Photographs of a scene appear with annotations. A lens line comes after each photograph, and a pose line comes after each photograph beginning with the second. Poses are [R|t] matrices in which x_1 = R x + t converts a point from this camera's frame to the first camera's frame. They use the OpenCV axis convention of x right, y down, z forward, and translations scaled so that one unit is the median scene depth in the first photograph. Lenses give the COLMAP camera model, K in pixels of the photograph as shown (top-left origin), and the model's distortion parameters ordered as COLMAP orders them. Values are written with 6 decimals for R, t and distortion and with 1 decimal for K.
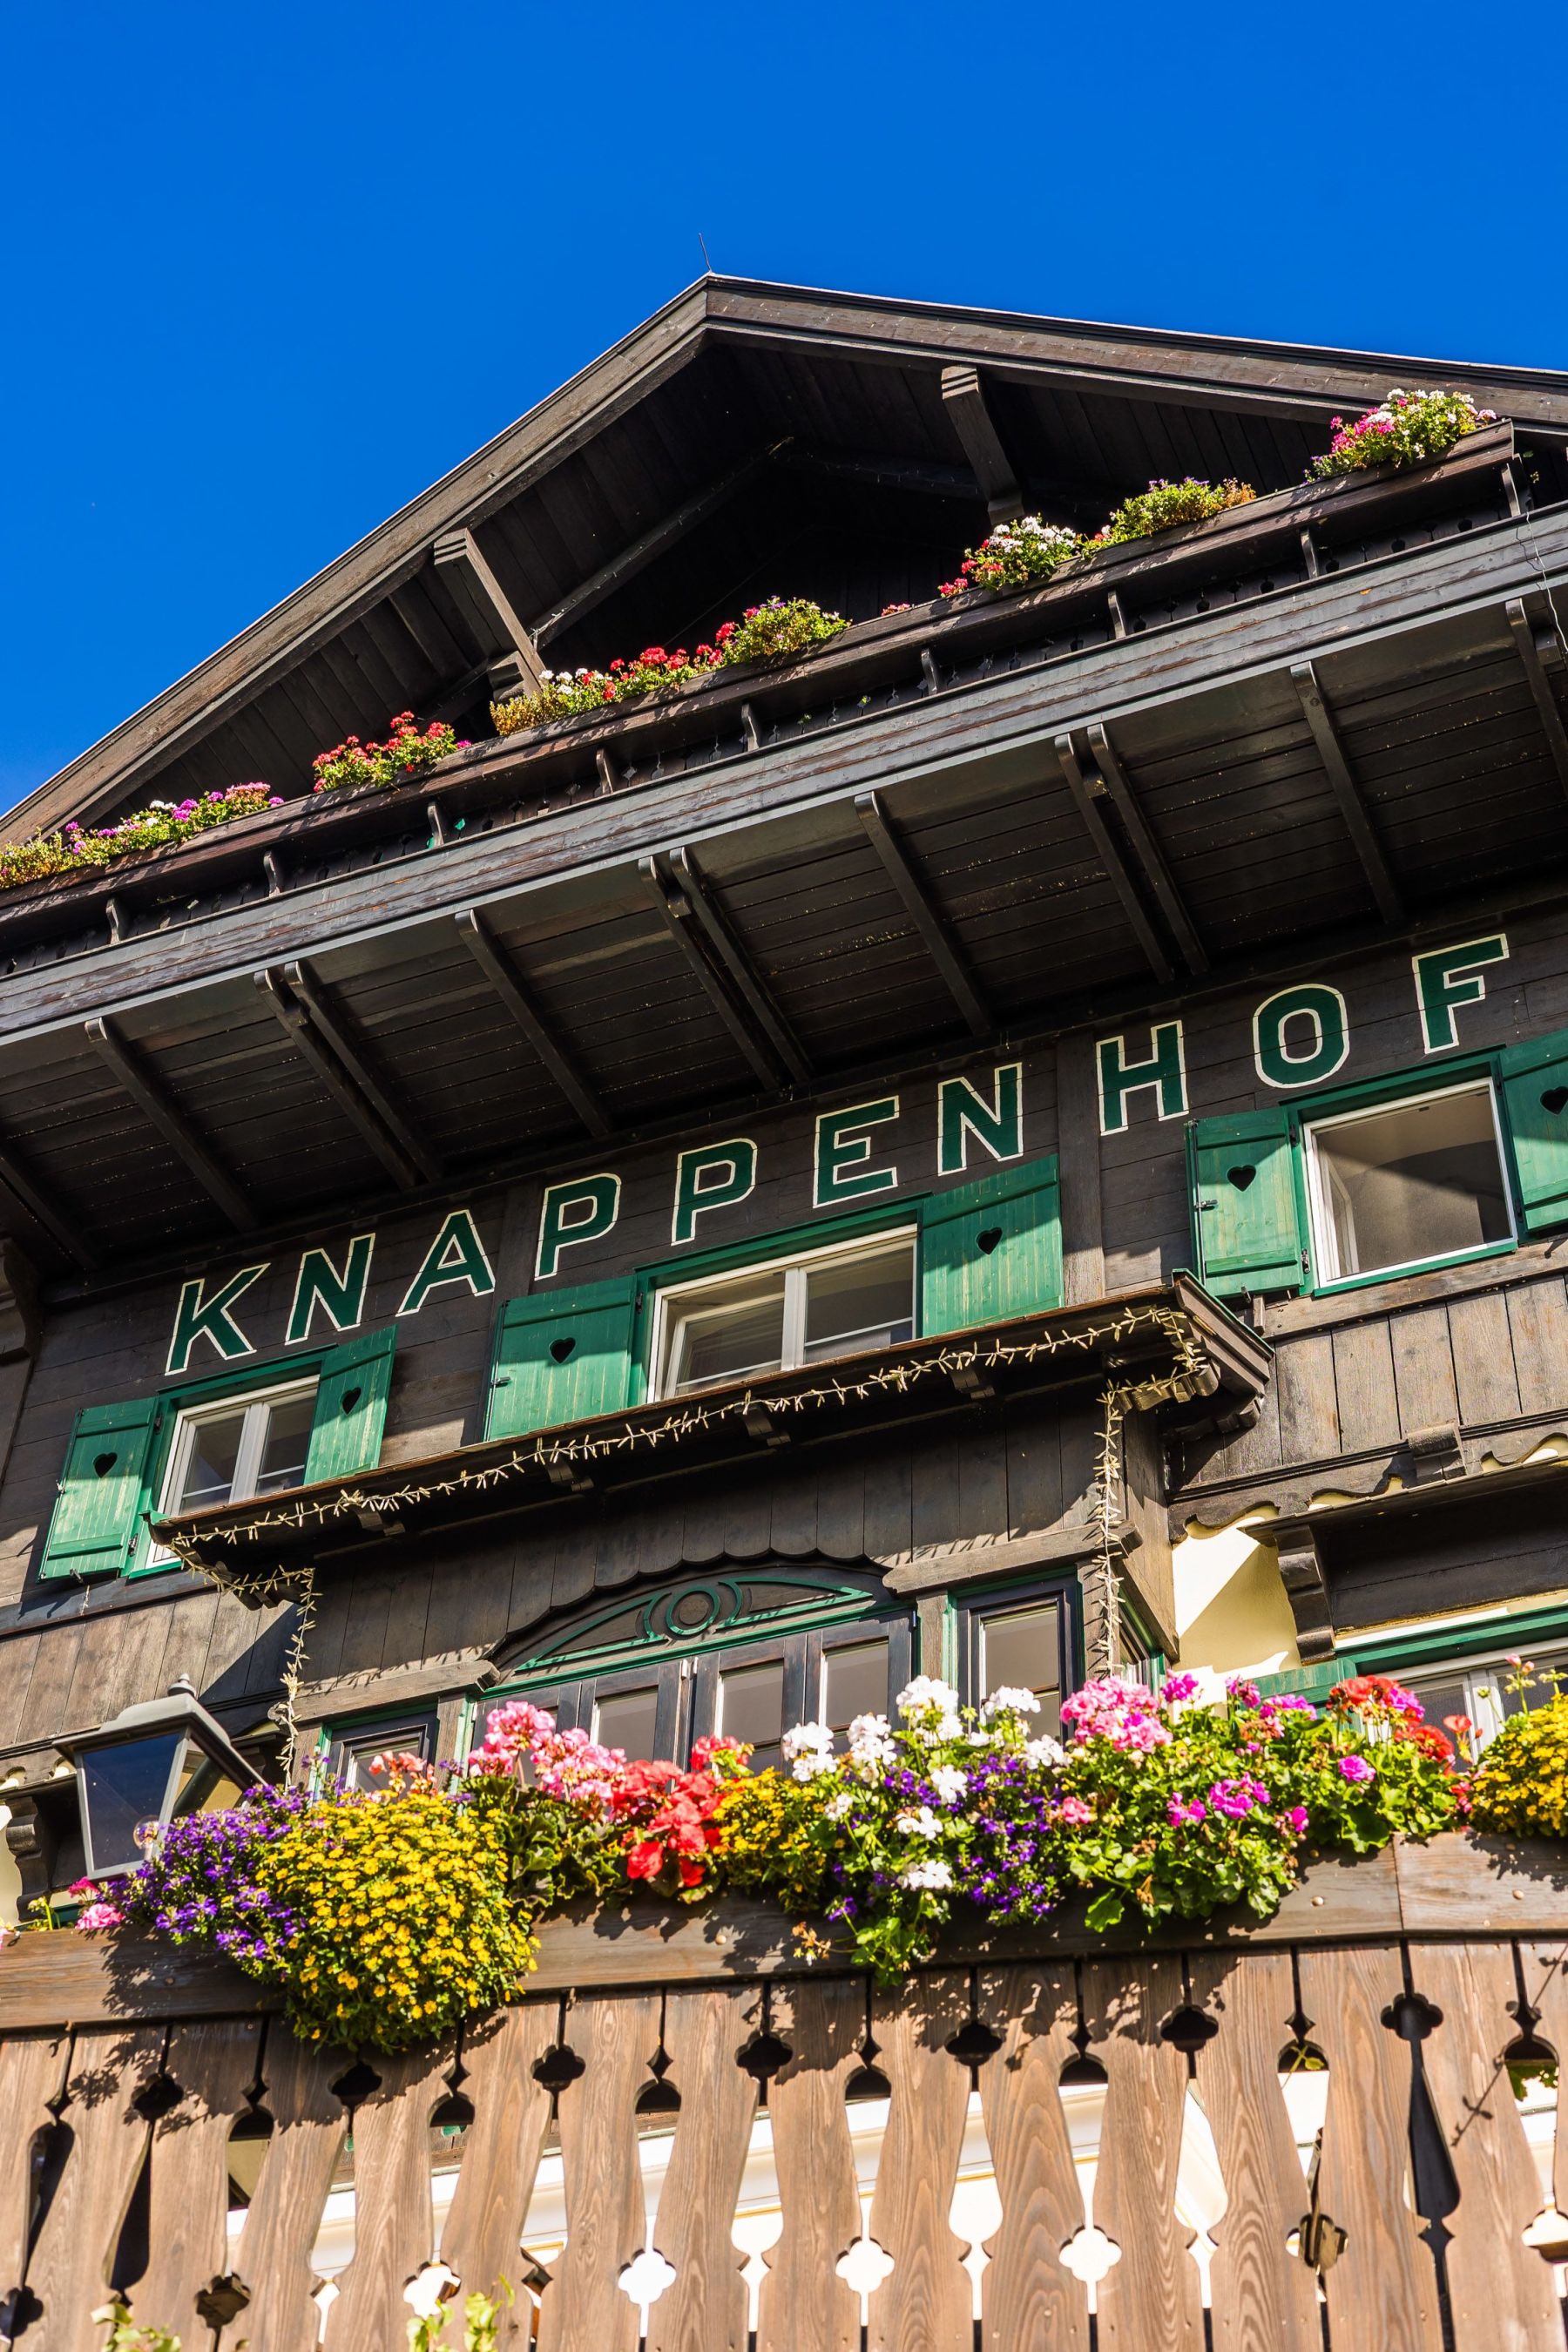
lens RADIAL K [[3173.3, 0, 786.0], [0, 3173.3, 1158.0], [0, 0, 1]] dist [0.020511, 0.000000]
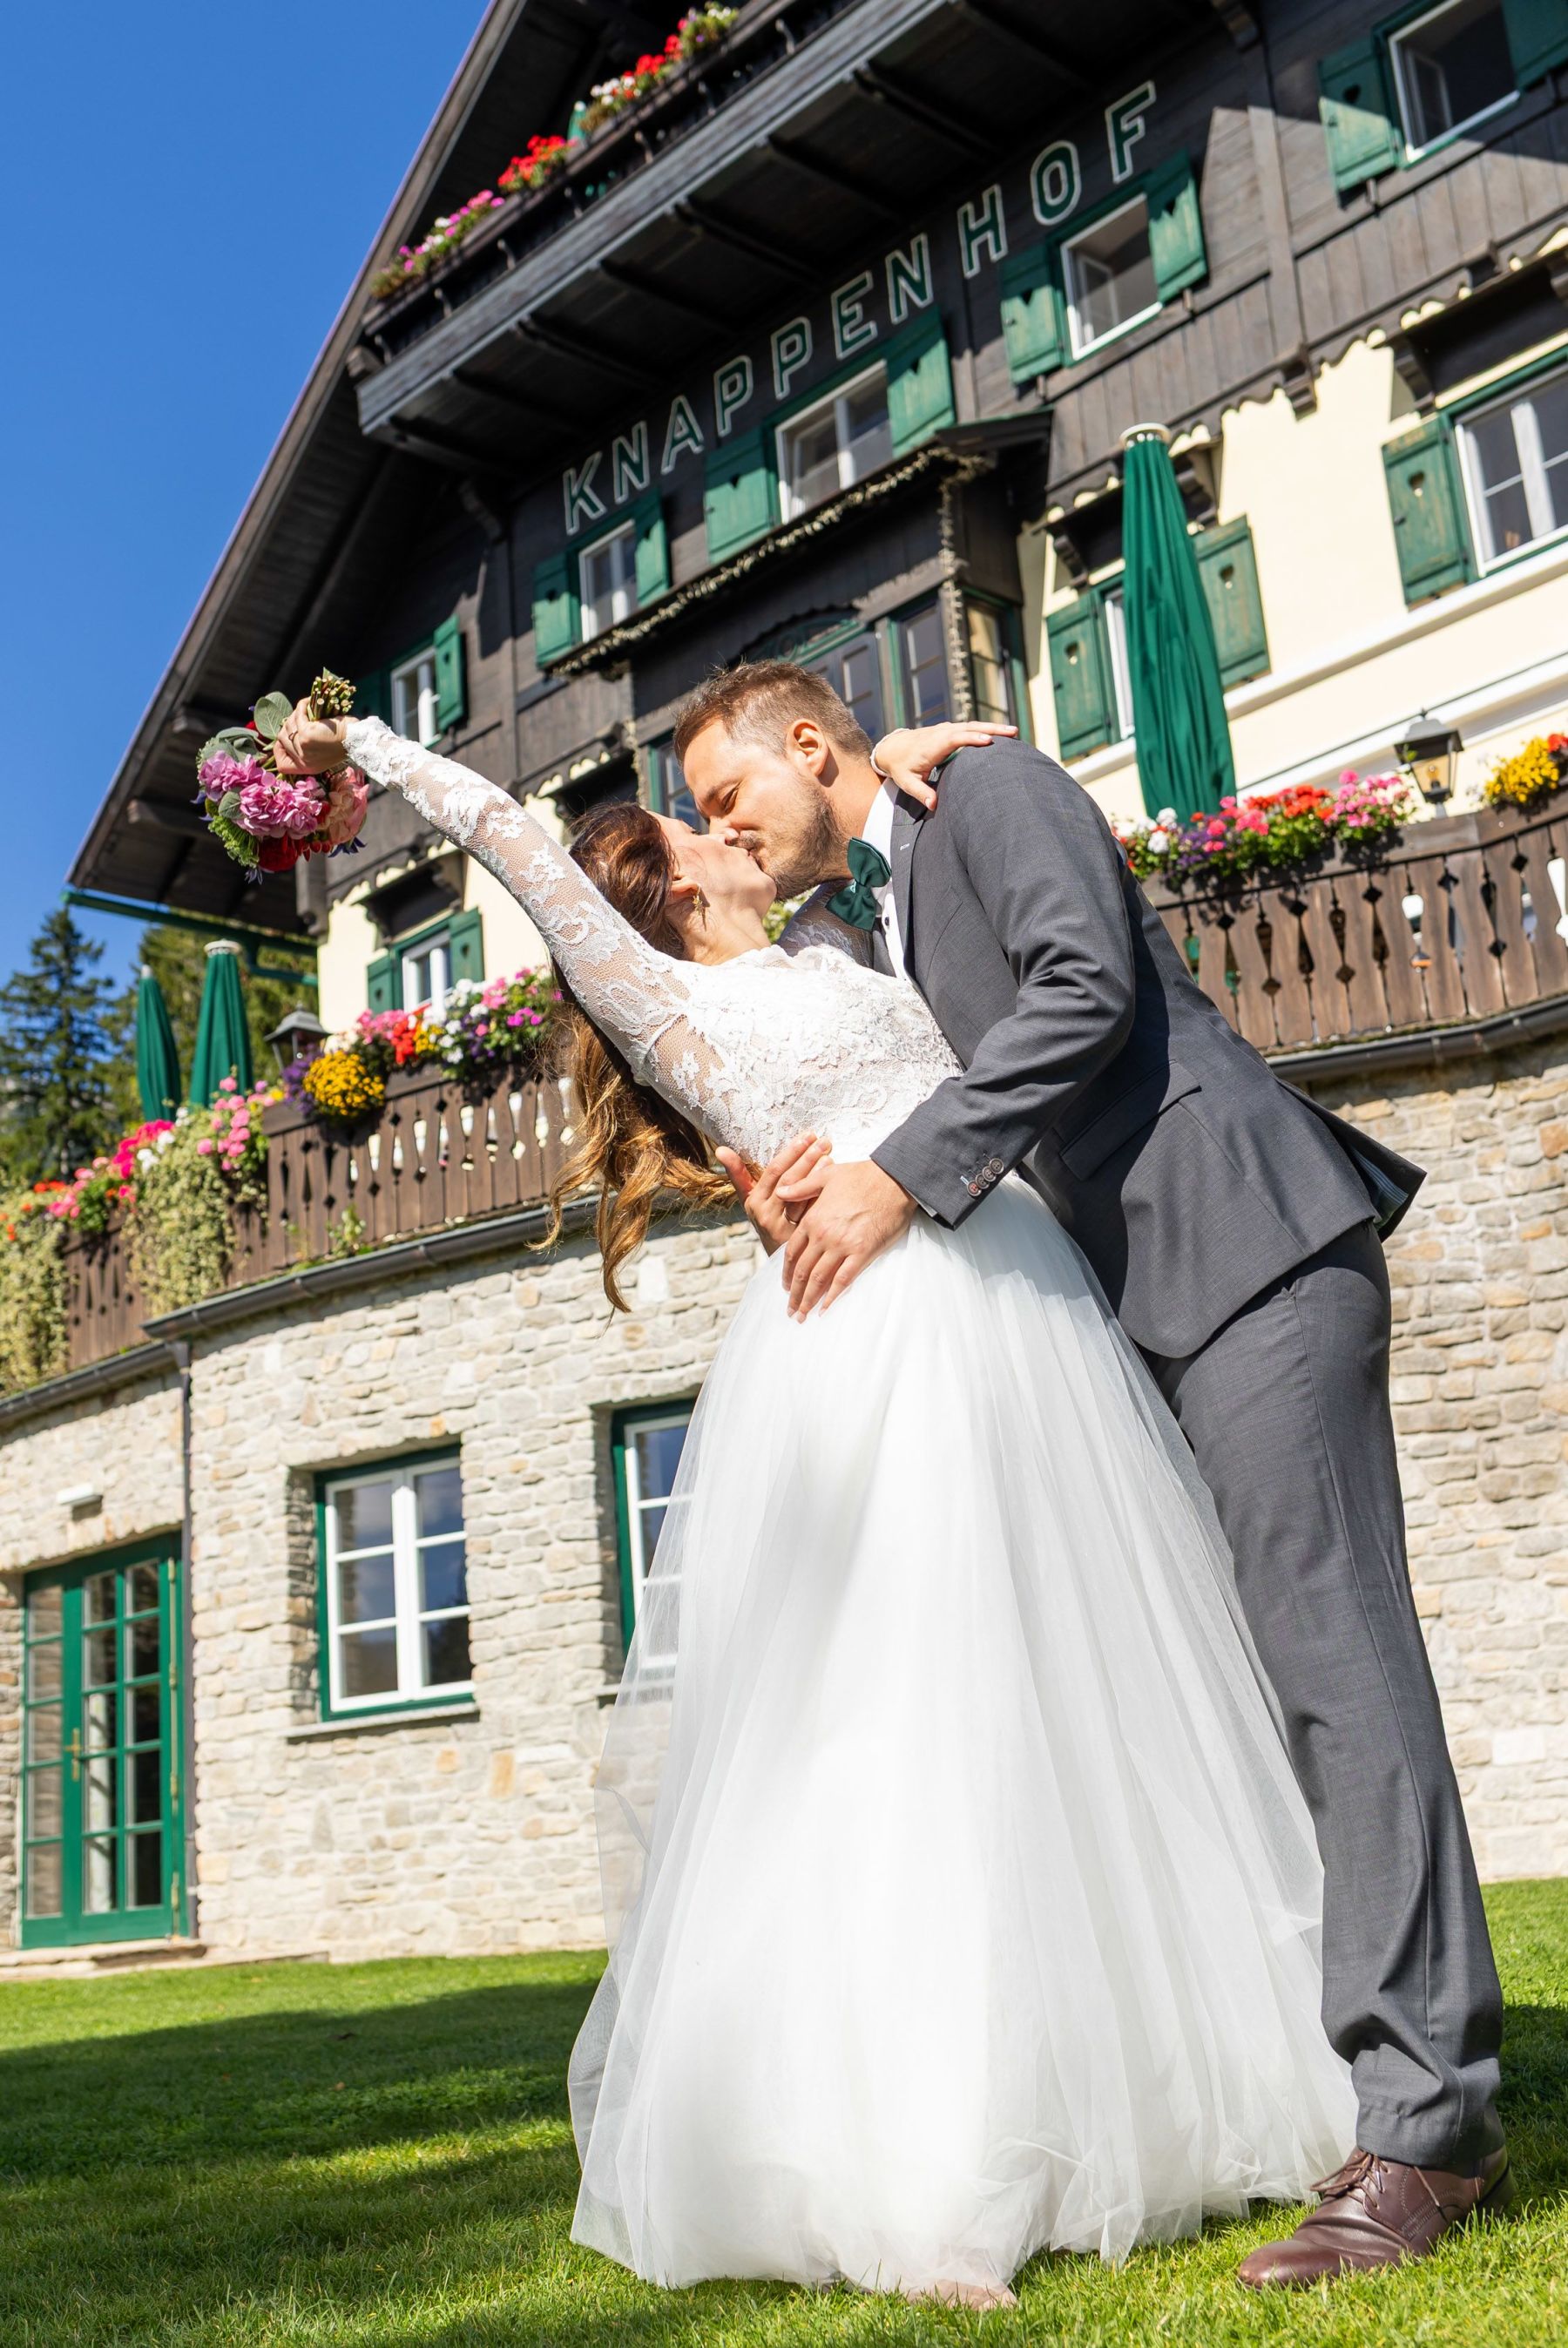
lens RADIAL K [[2539.0, 0, 718.3], [0, 2539.0, 1086.4], [0, 0, 1]] dist [-0.022199, 0.000000]
pose [[0.900786, -0.216829, -0.376258, 0.396770], [0.365877, 0.845648, 0.388604, -0.216841], [0.233921, -0.487713, 0.841081, -0.391801]]
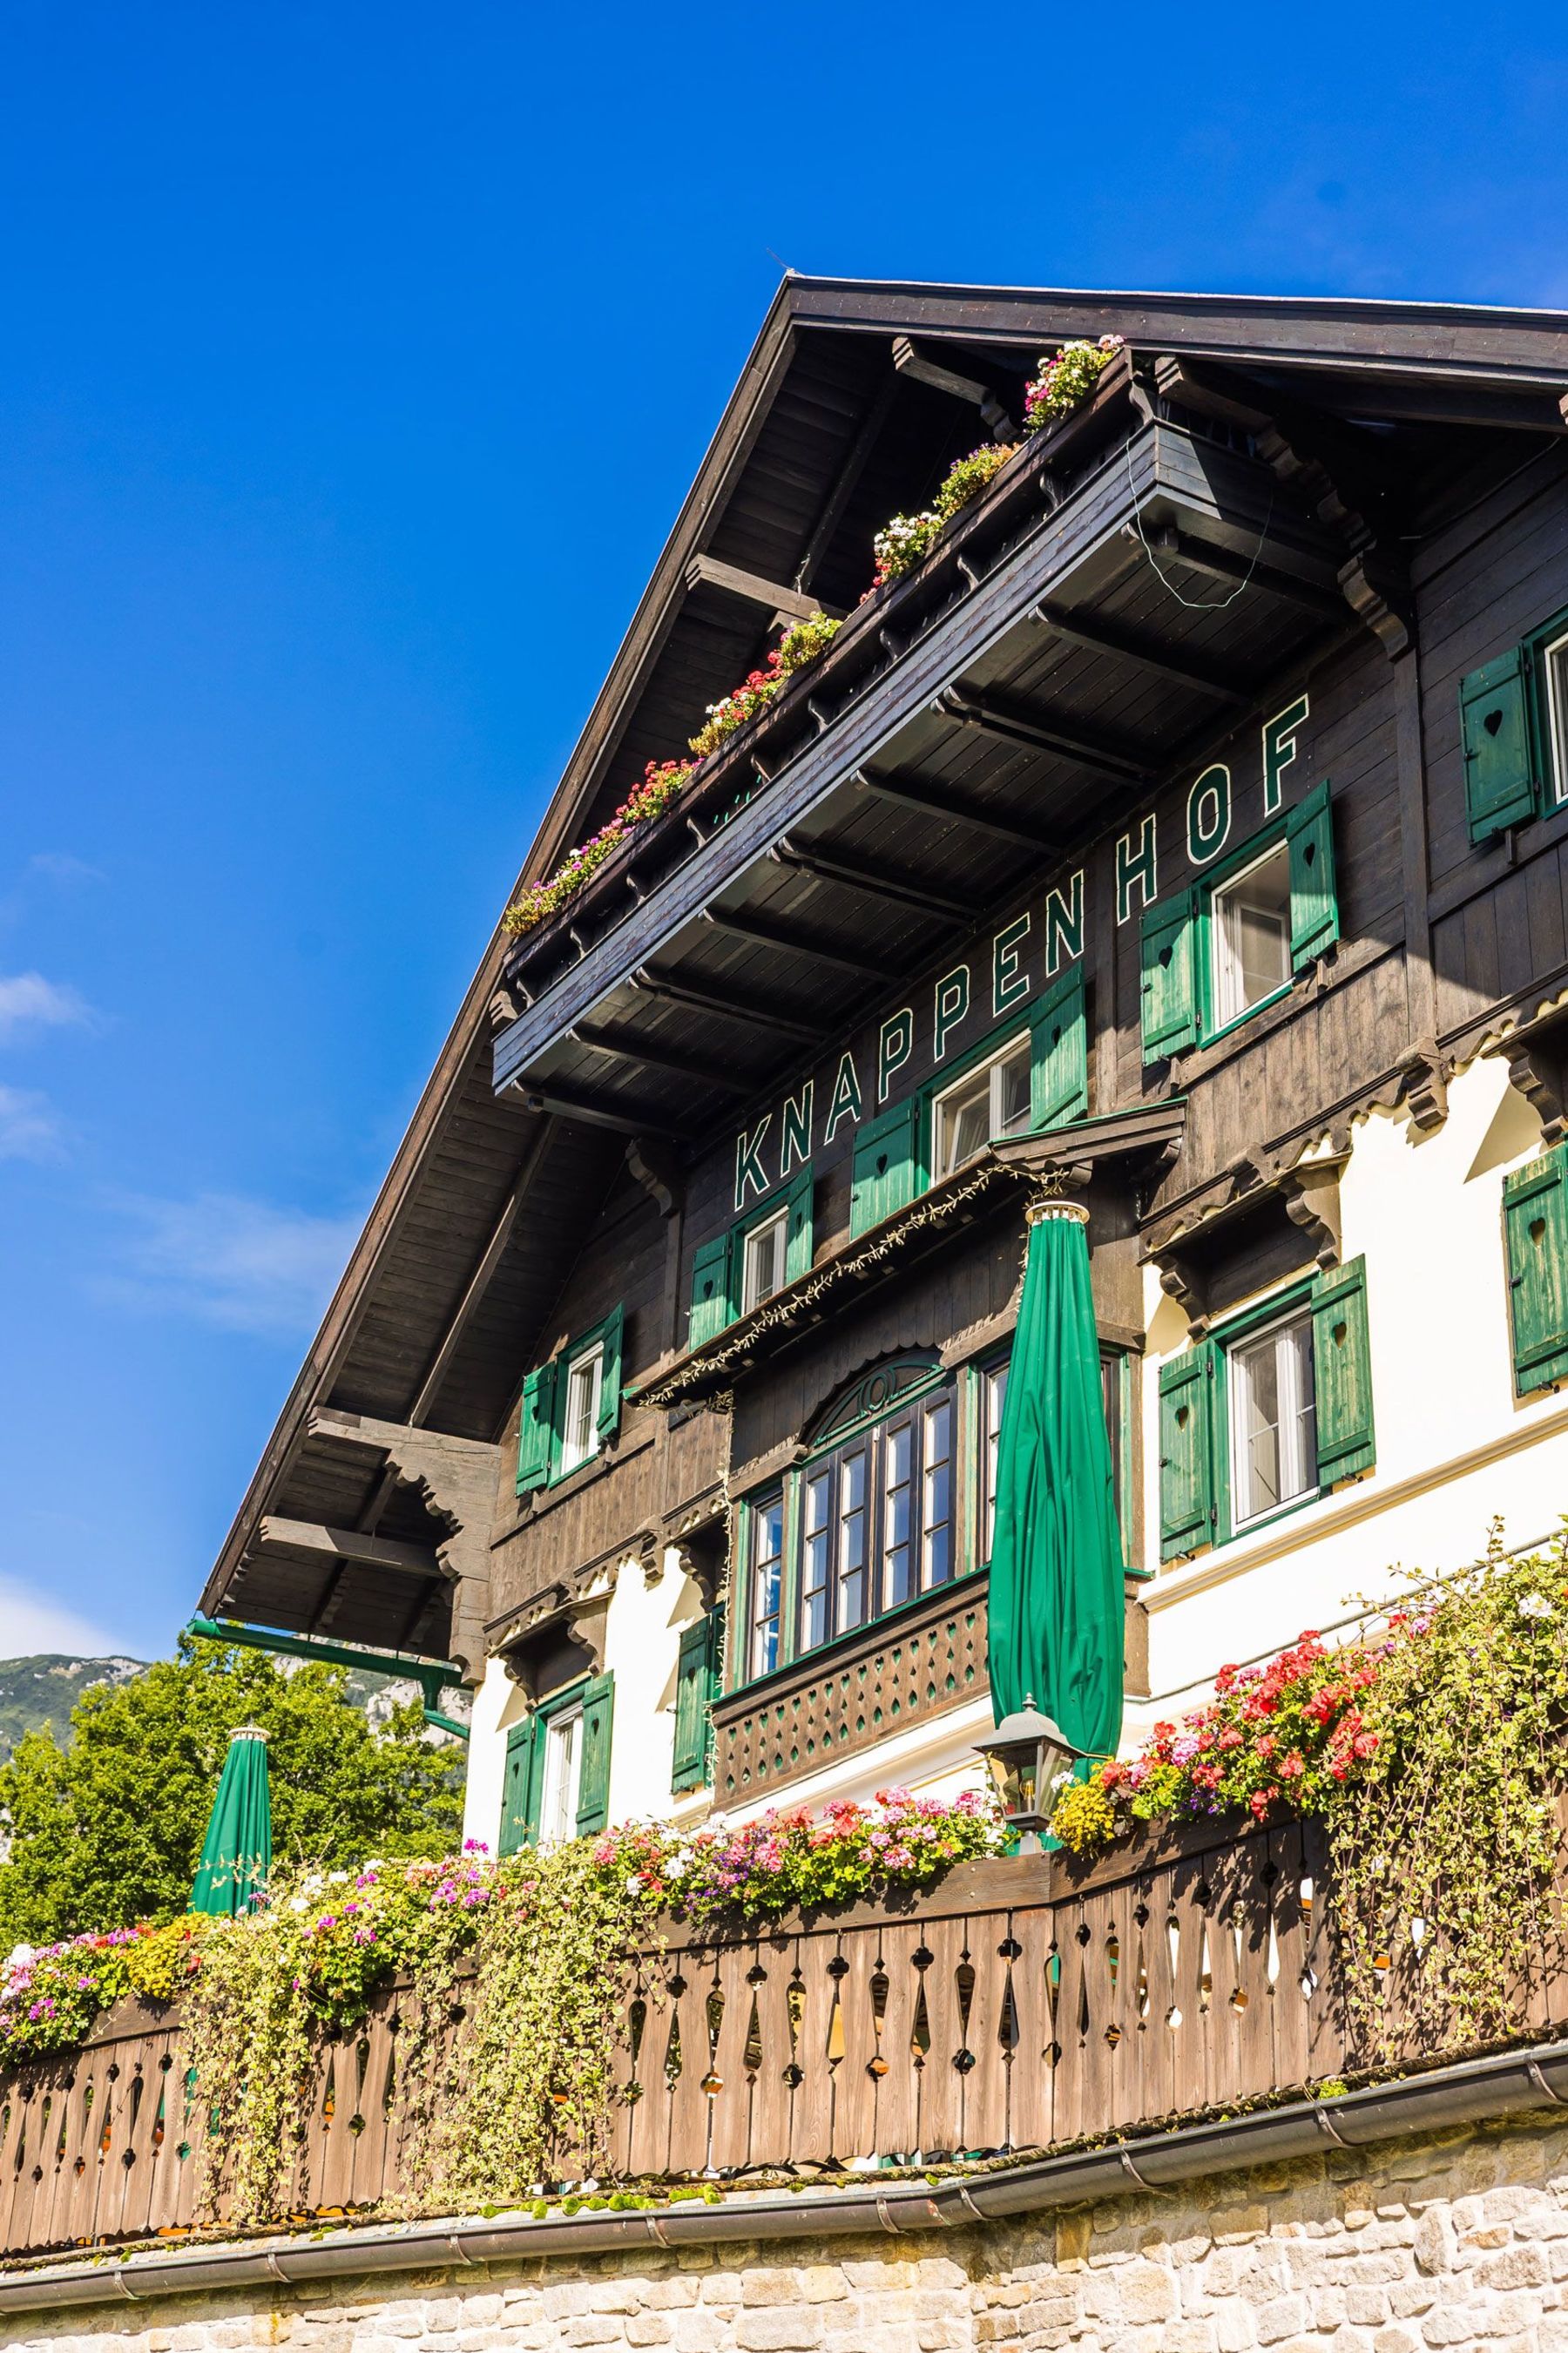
lens RADIAL K [[3174.5, 0, 763.1], [0, 3174.5, 1178.9], [0, 0, 1]] dist [0.020511, 0.000000]
pose [[0.790906, -0.281145, -0.543530, 0.687351], [0.421378, 0.894297, 0.150578, -0.178794], [0.443743, -0.348125, 0.825773, -0.231343]]
